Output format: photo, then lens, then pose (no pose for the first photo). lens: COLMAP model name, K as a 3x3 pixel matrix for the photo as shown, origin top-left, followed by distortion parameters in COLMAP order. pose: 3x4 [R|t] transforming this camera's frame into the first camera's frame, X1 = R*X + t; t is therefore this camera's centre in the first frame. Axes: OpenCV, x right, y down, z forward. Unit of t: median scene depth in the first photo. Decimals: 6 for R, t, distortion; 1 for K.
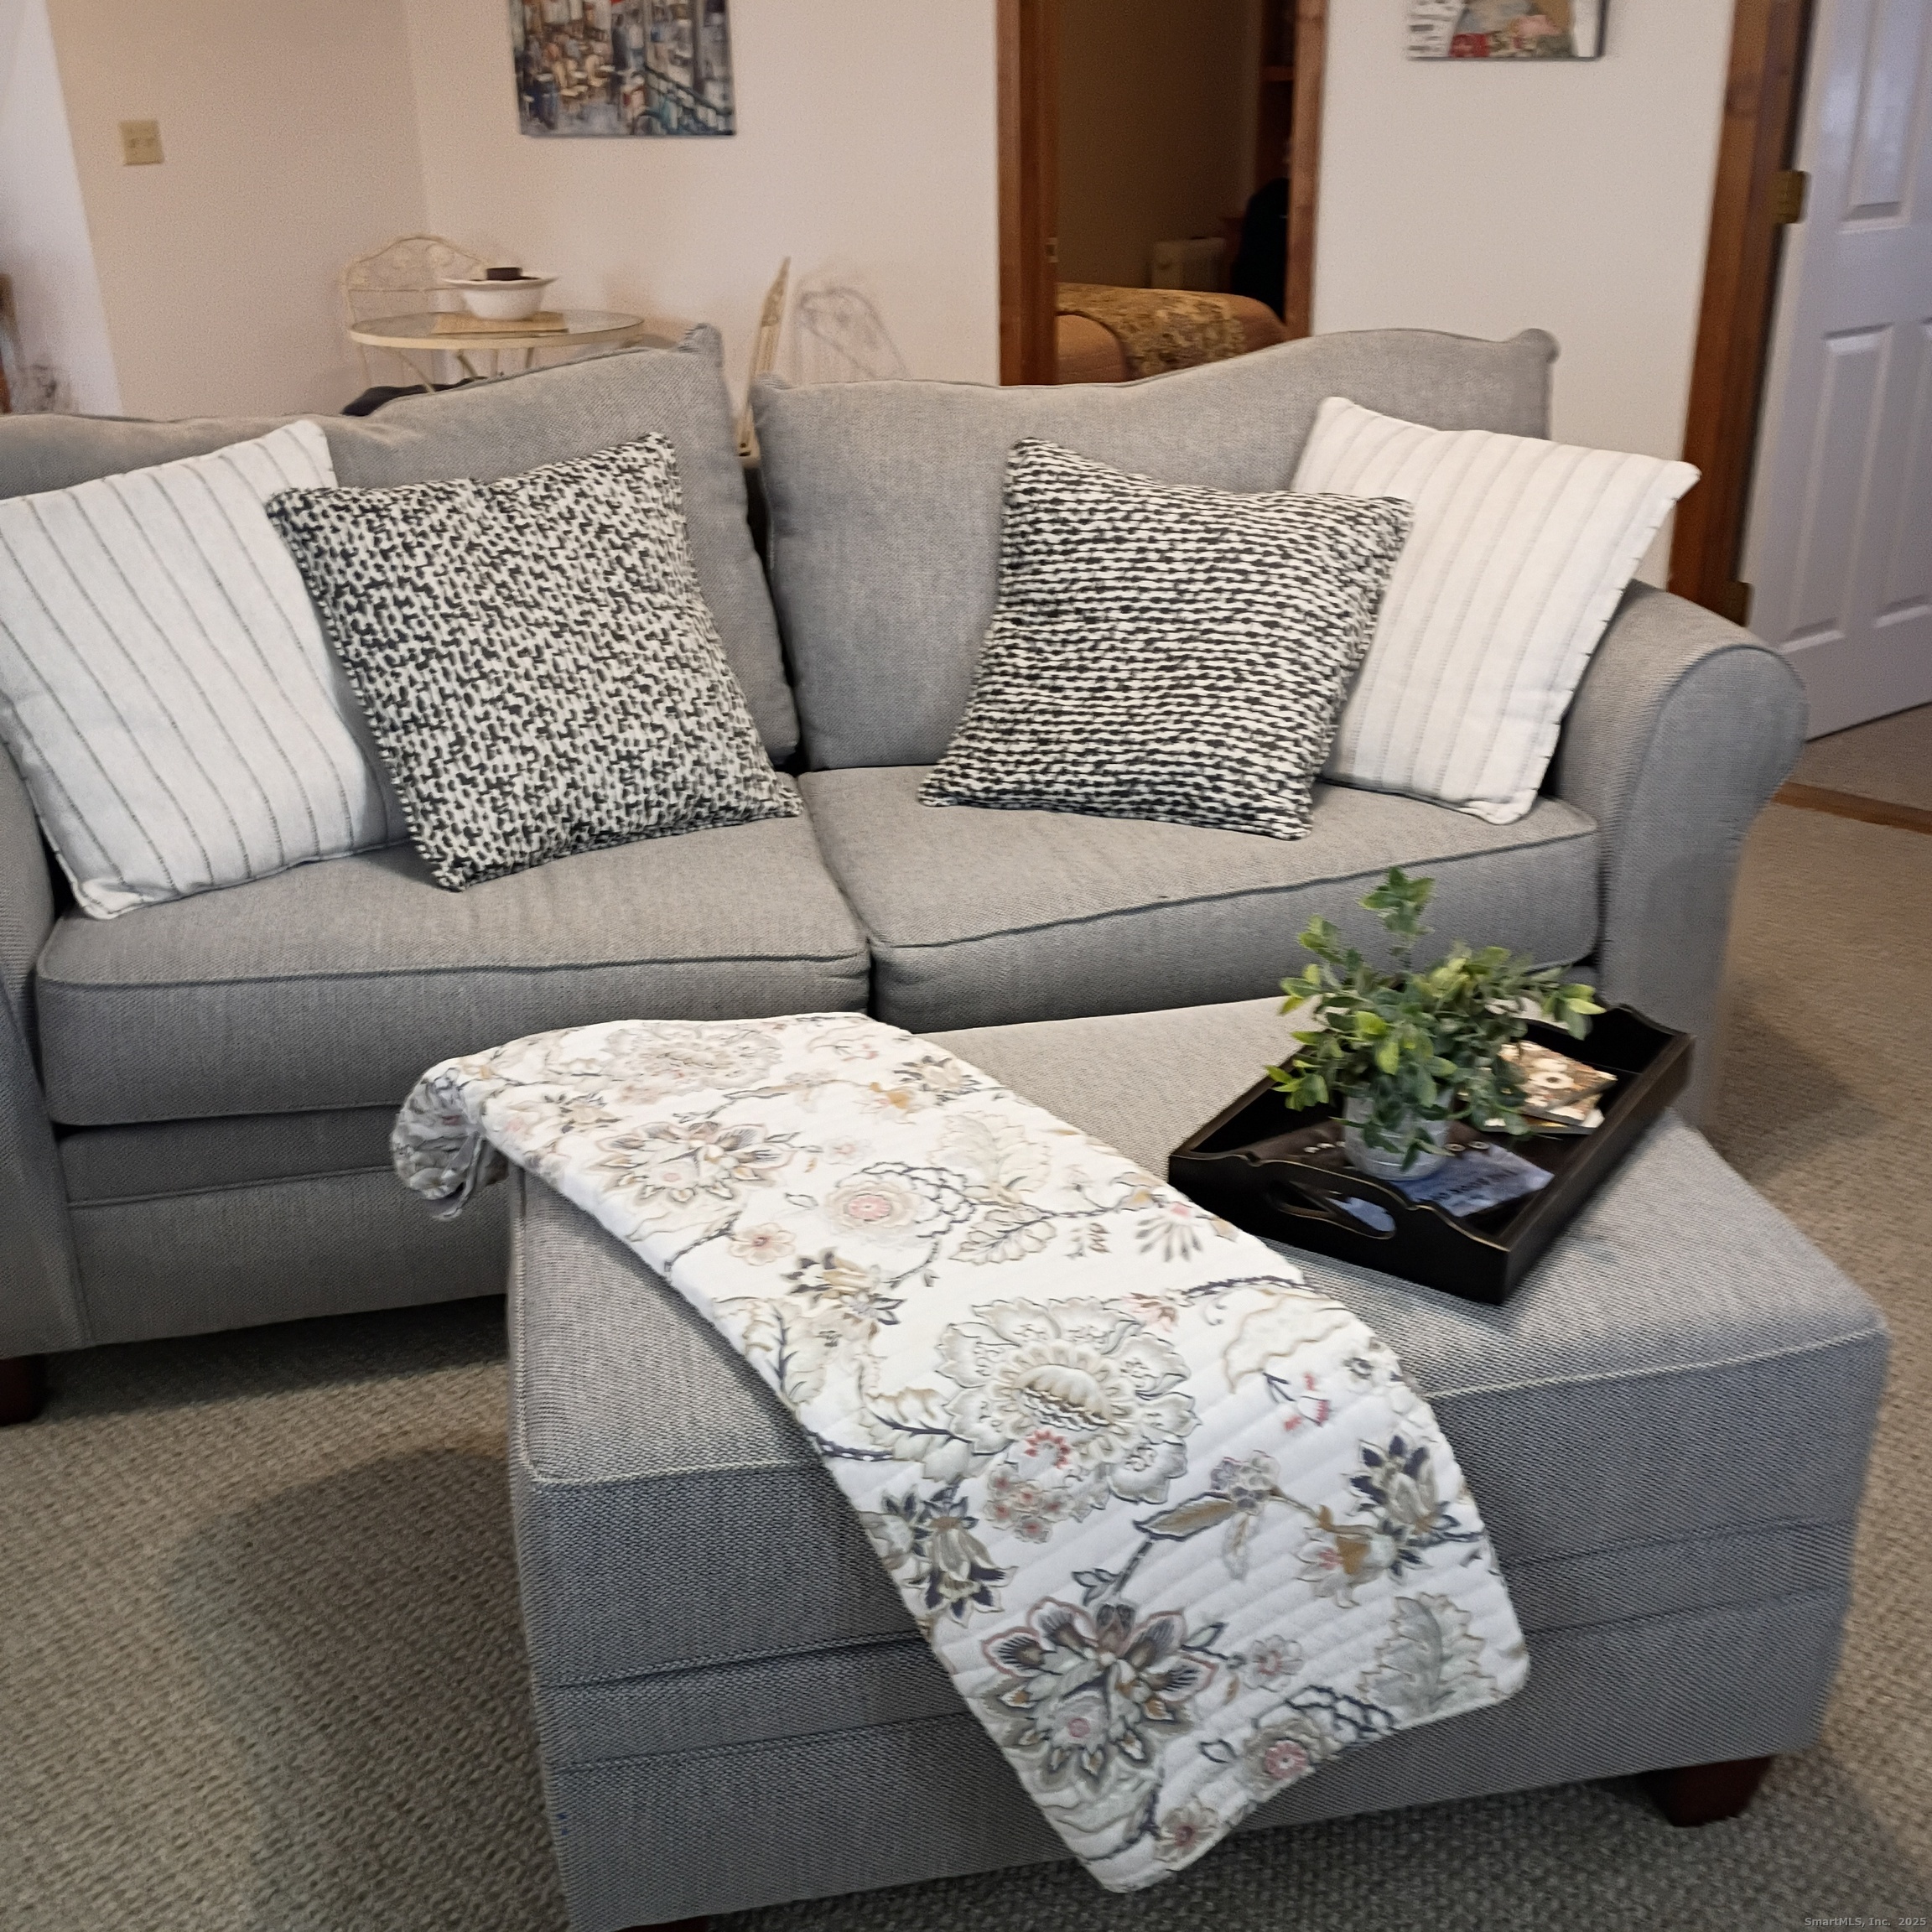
lens RADIAL K [[2120.1, 0, 916.1], [0, 2120.1, 974.2], [0, 0, 1]] dist [0.061963, -0.040883]
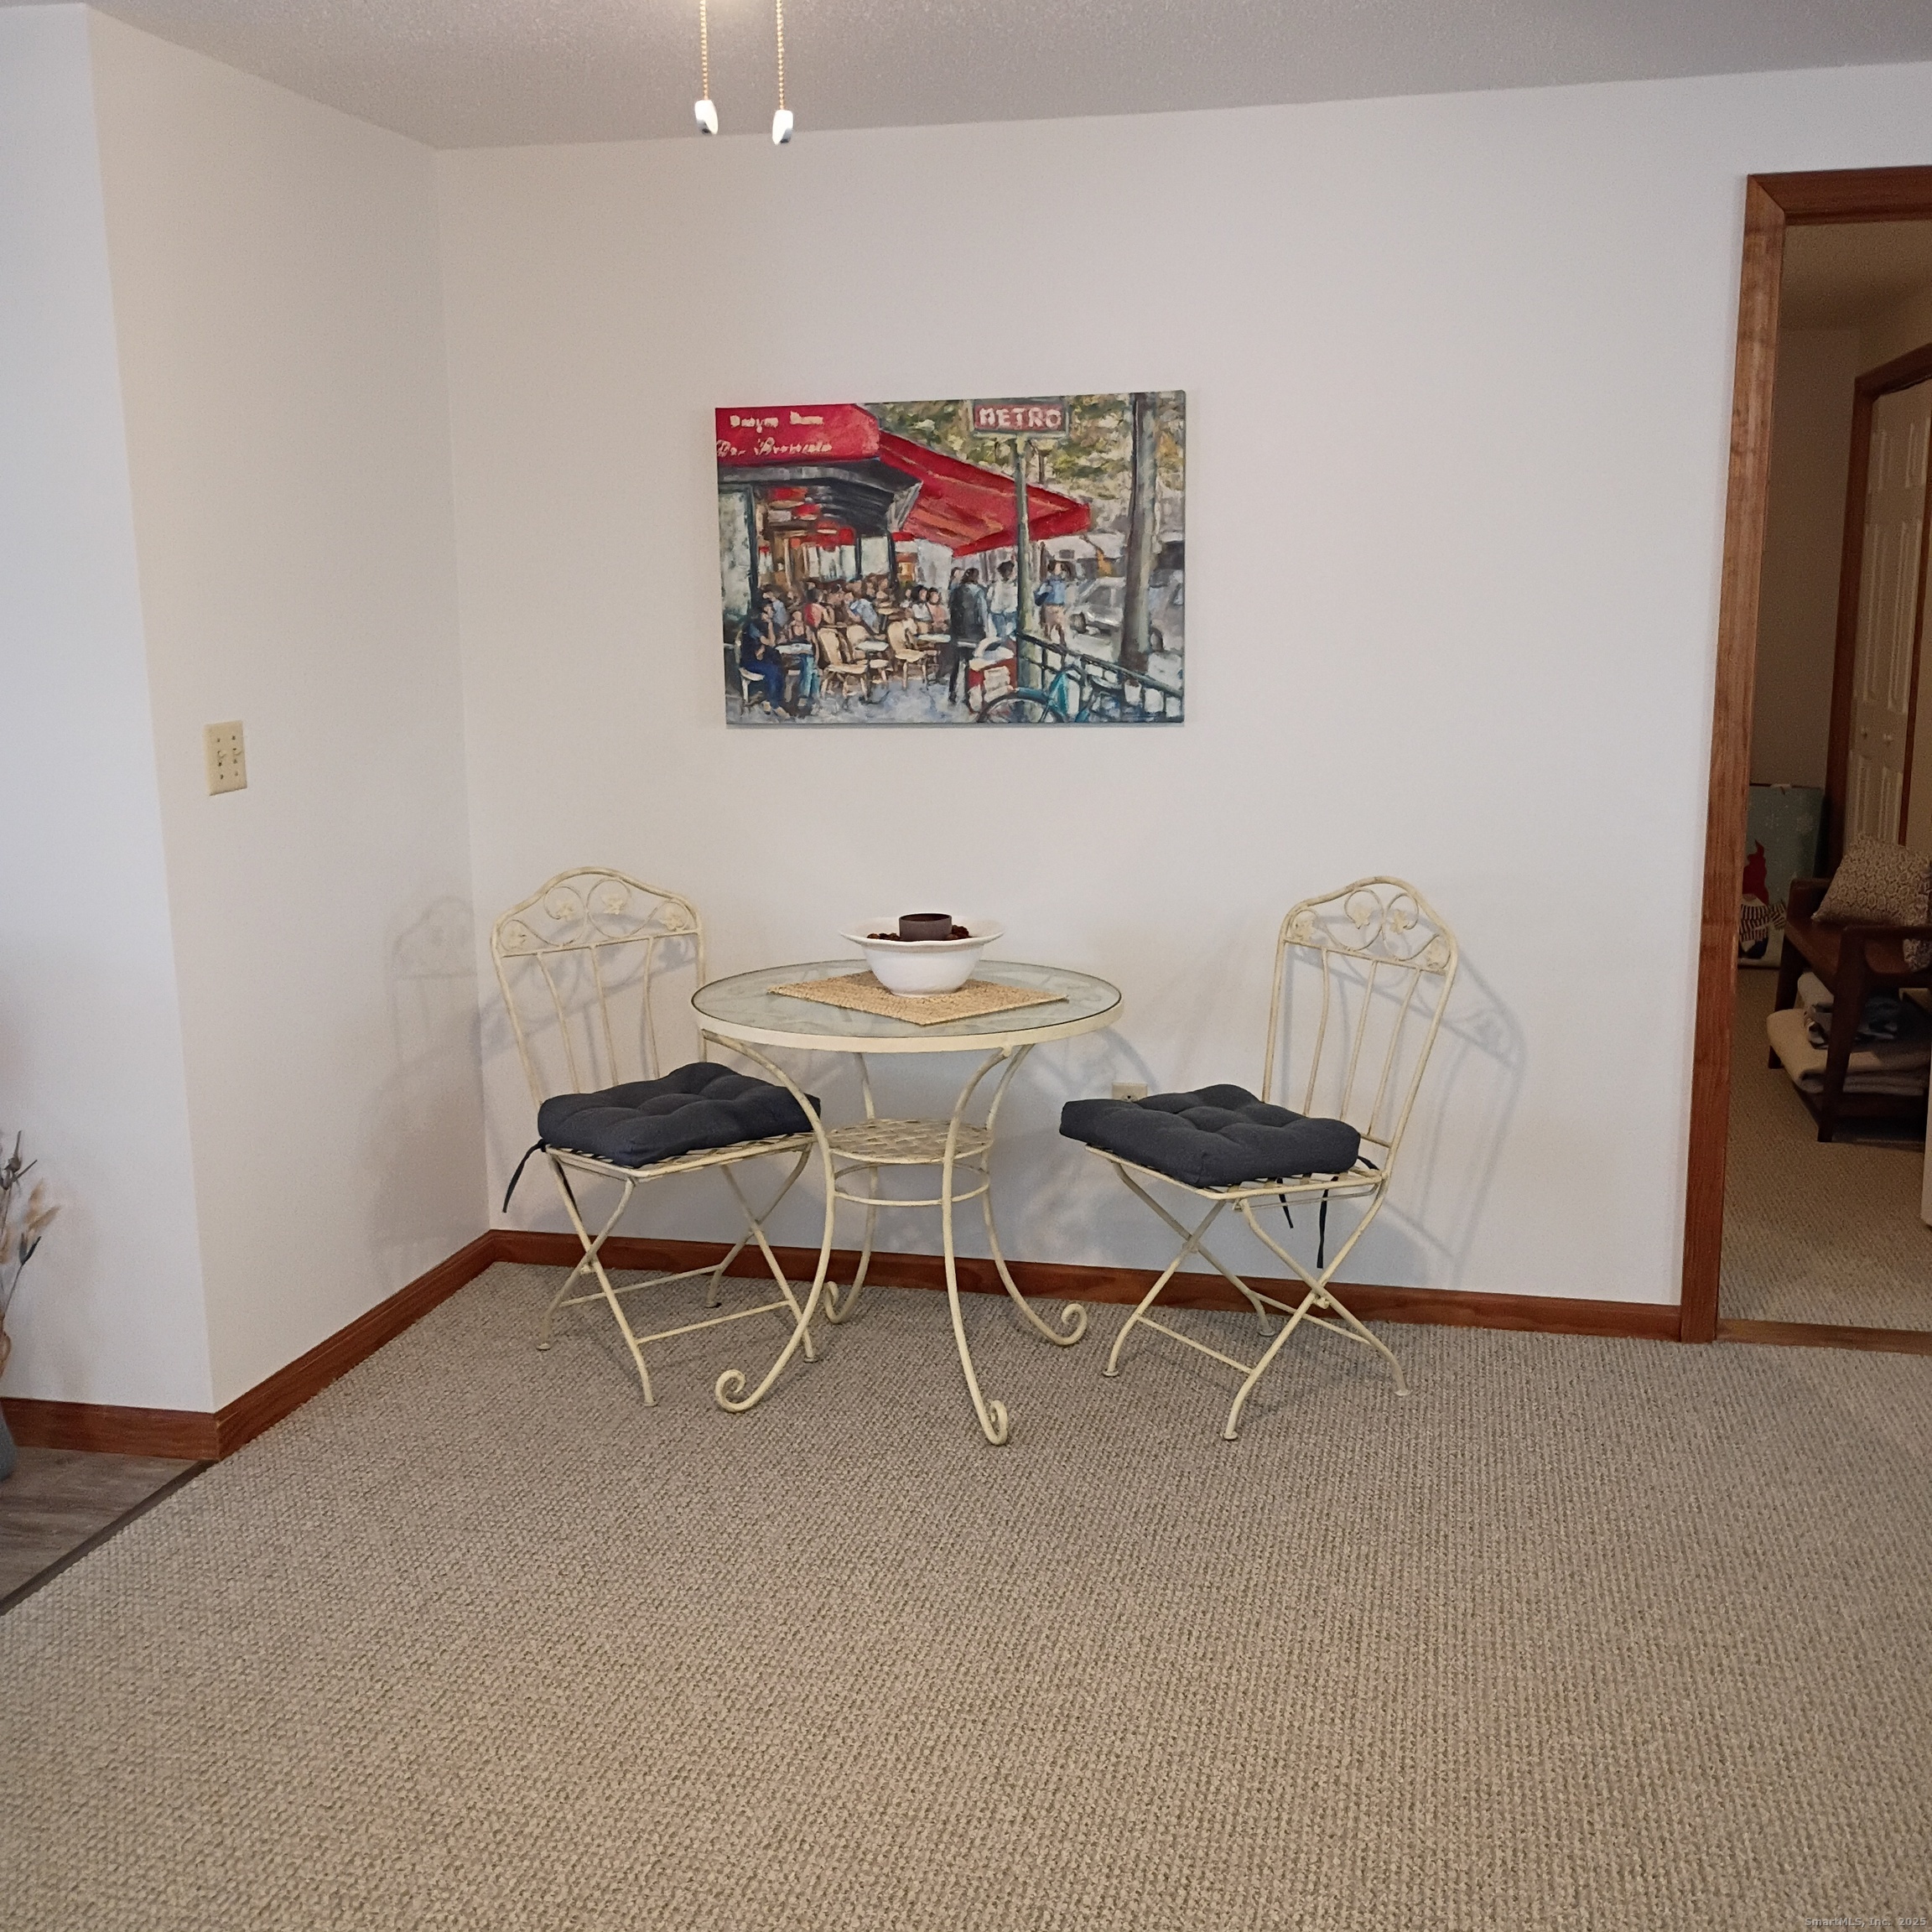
lens RADIAL K [[2143.3, 0, 969.9], [0, 2143.3, 973.4], [0, 0, 1]] dist [0.092588, -0.095101]
pose [[0.855403, -0.085962, 0.510780, -1.230937], [0.197901, 0.965556, -0.168926, -0.459862], [-0.478666, 0.245584, 0.842952, 1.004821]]
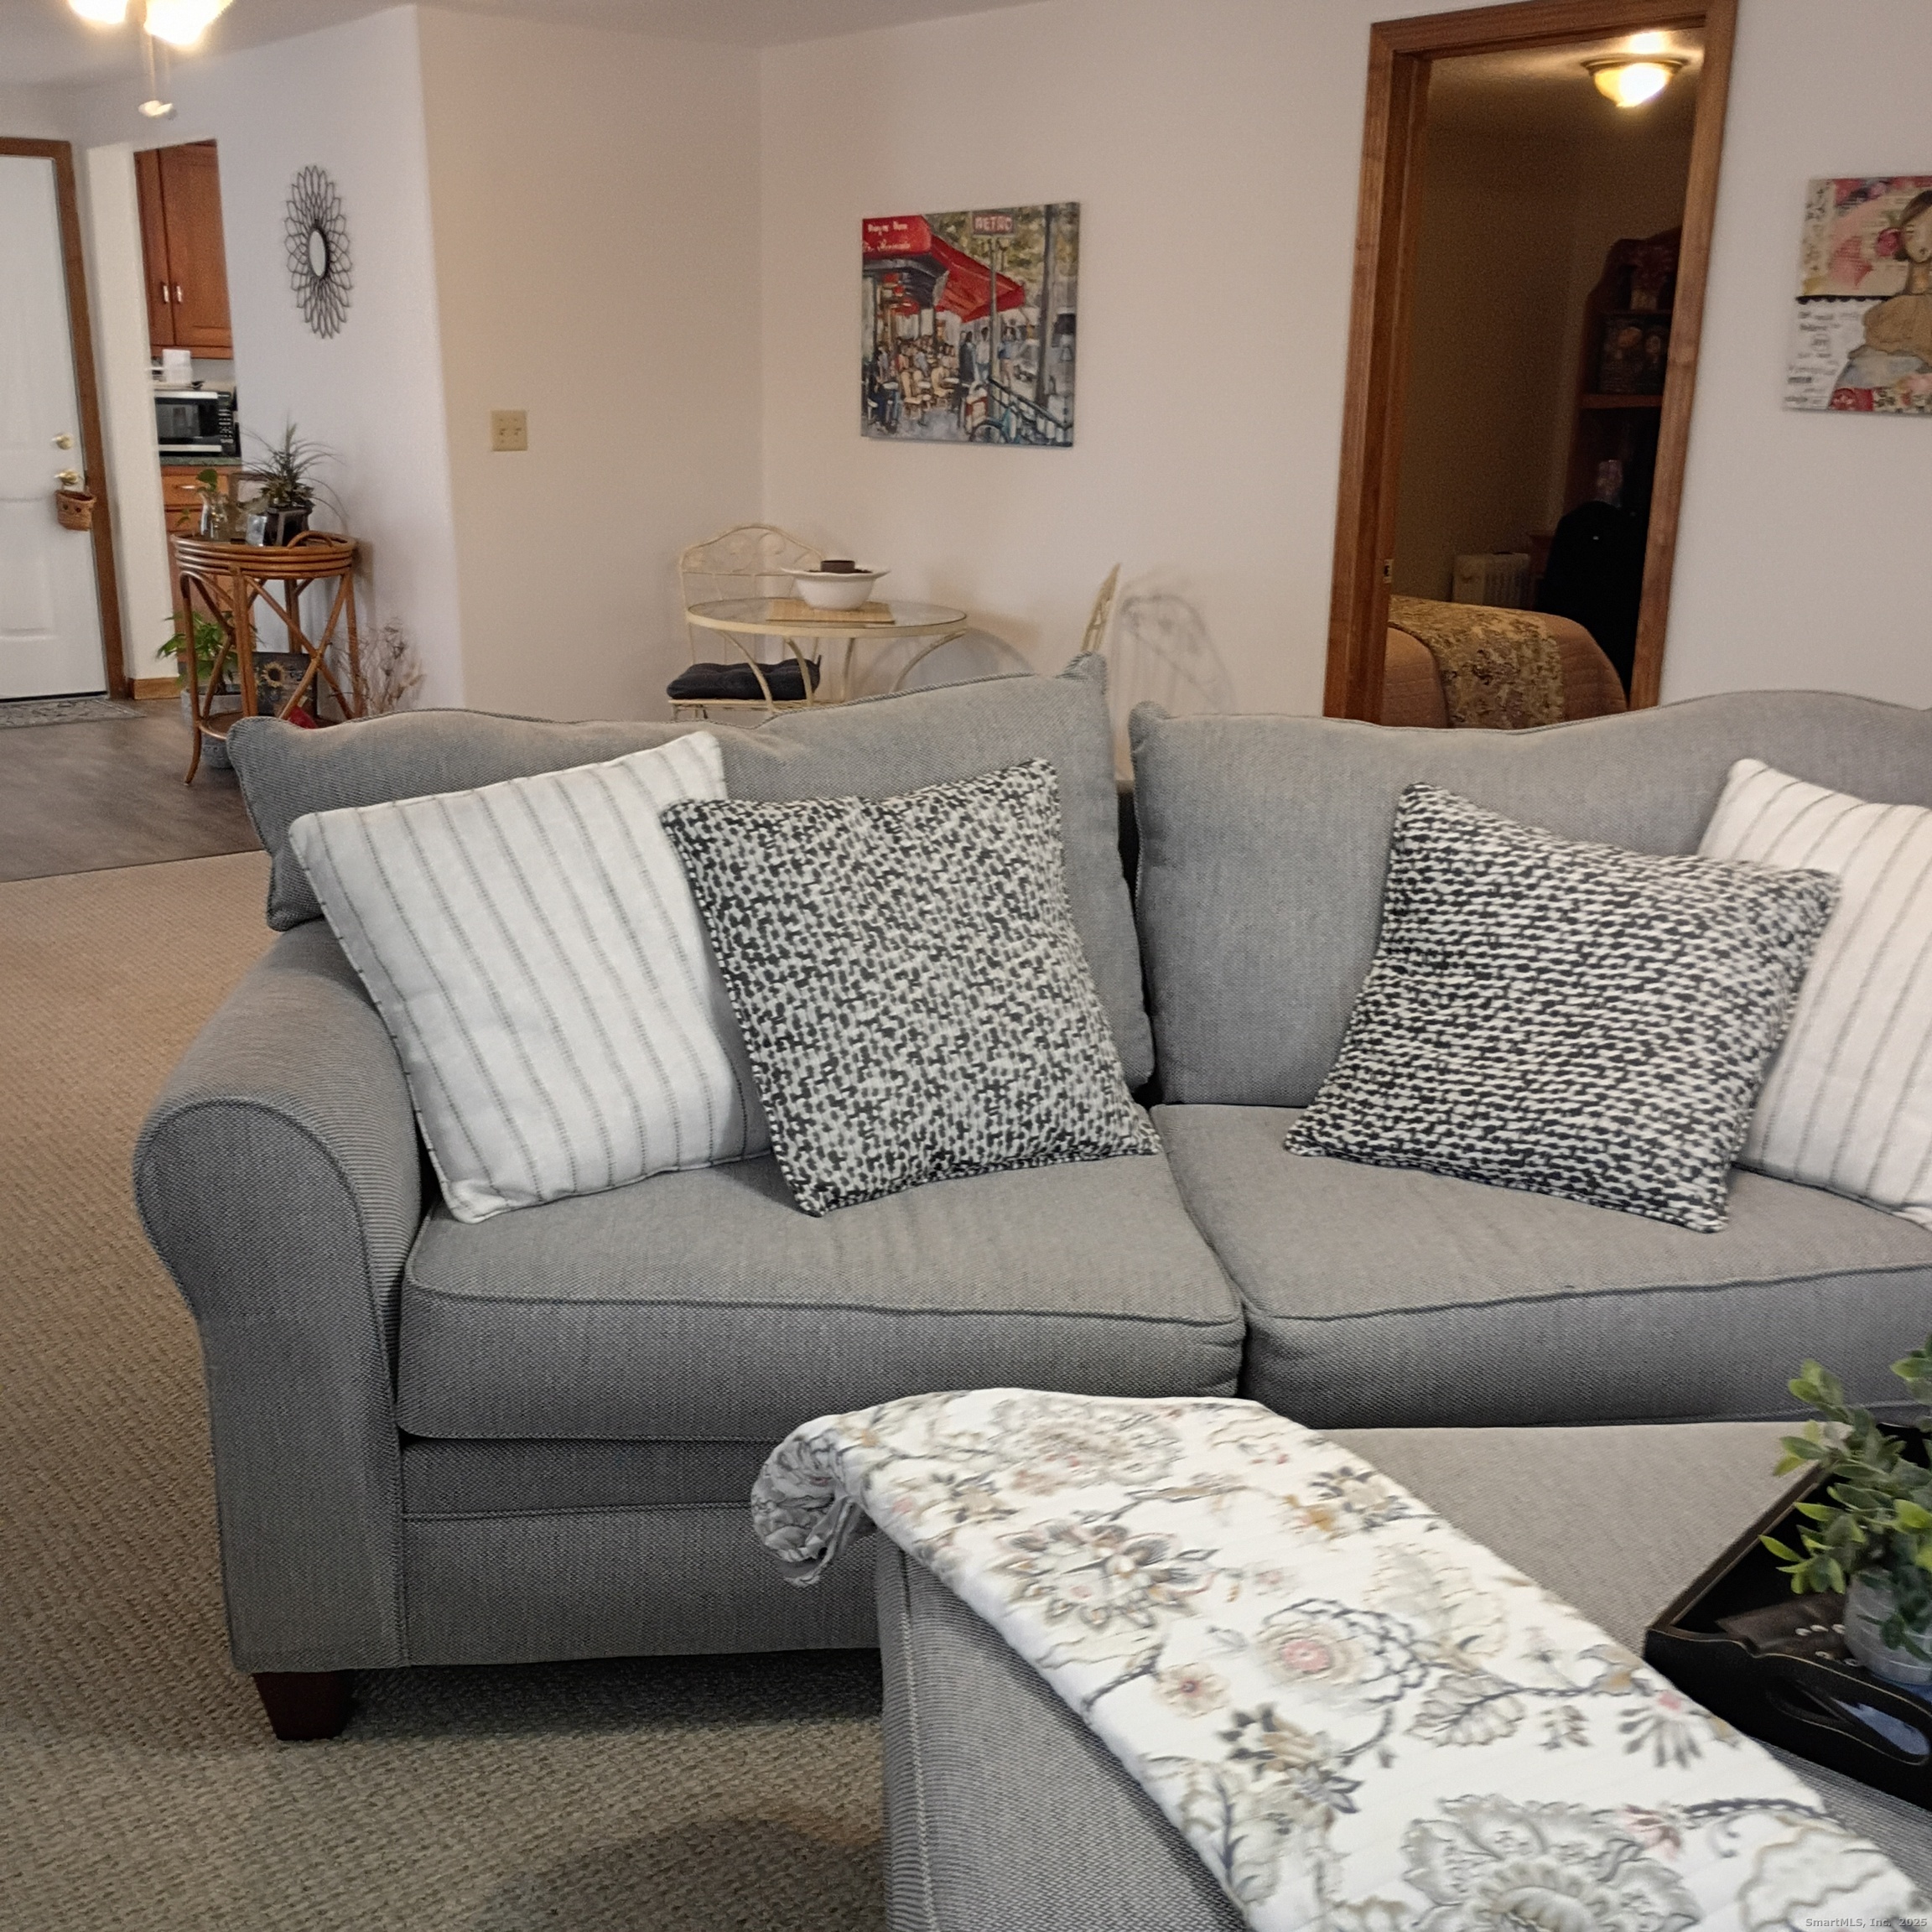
lens RADIAL K [[2121.1, 0, 927.5], [0, 2121.1, 971.0], [0, 0, 1]] dist [0.064135, -0.052299]
pose [[0.992196, 0.068145, -0.104423, -0.068831], [-0.080399, 0.989750, -0.118028, -0.037563], [0.095309, 0.125502, 0.987505, 0.031560]]
